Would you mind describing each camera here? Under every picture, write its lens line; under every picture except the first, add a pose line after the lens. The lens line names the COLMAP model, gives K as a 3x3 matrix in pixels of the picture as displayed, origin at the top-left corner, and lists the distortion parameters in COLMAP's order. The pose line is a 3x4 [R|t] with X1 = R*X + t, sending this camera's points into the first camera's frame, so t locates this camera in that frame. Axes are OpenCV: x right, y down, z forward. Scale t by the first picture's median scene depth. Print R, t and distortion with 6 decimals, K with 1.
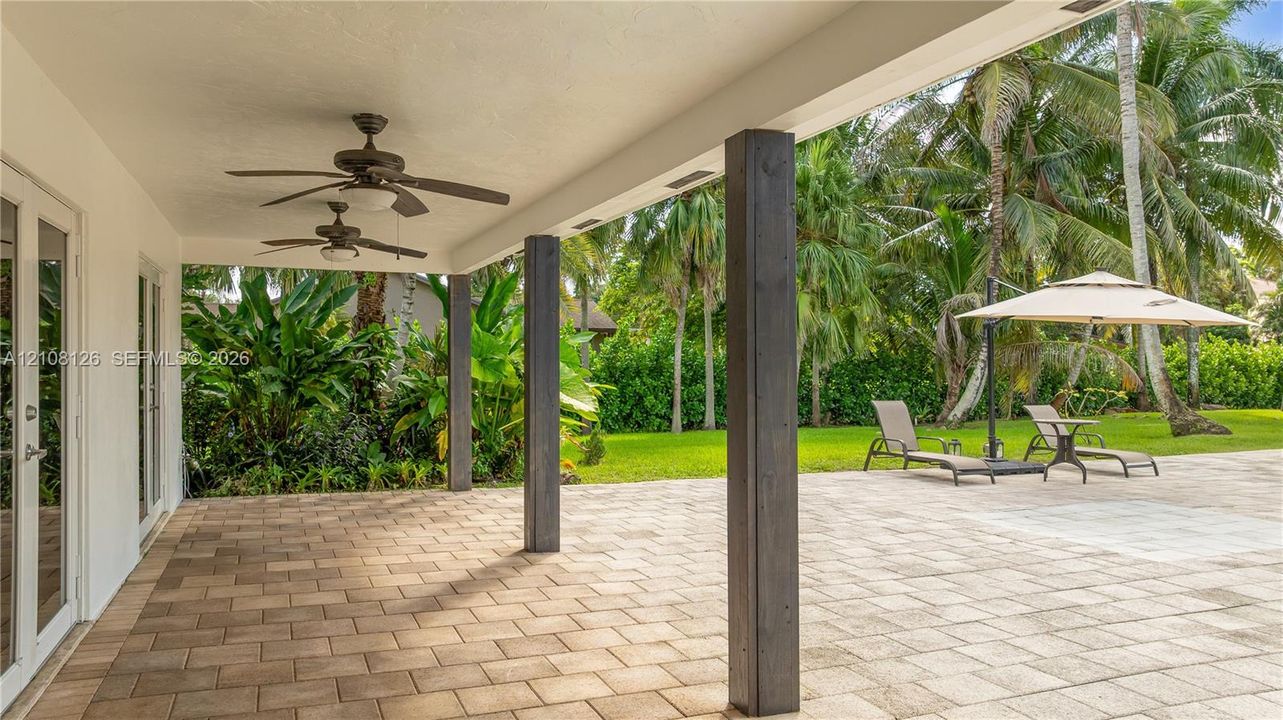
lens RADIAL K [[911.7, 0, 635.8], [0, 911.7, 356.0], [0, 0, 1]] dist [-0.027261, 0.022480]
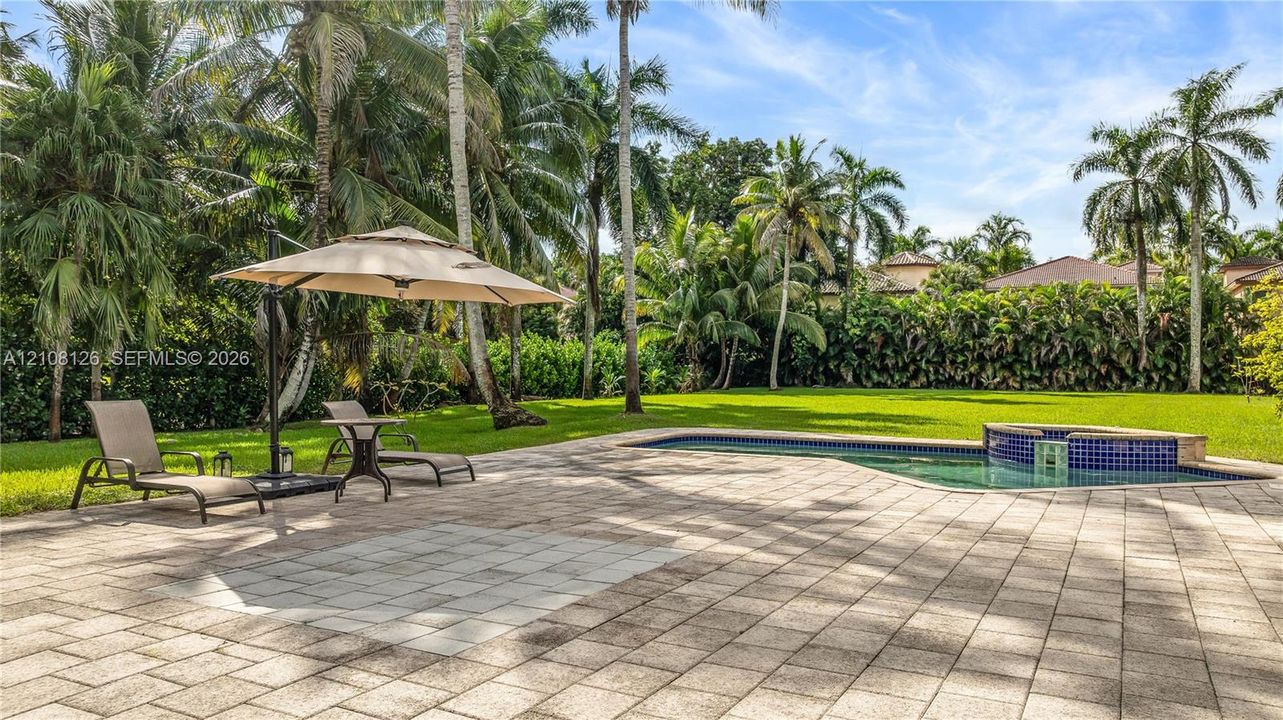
lens RADIAL K [[928.8, 0, 642.4], [0, 928.8, 358.0], [0, 0, 1]] dist [-0.006659, 0.000005]
pose [[0.773440, 0.000391, 0.633870, 0.066064], [-0.003912, 0.999984, 0.004156, 0.006048], [-0.633858, -0.005694, 0.773429, 0.102626]]
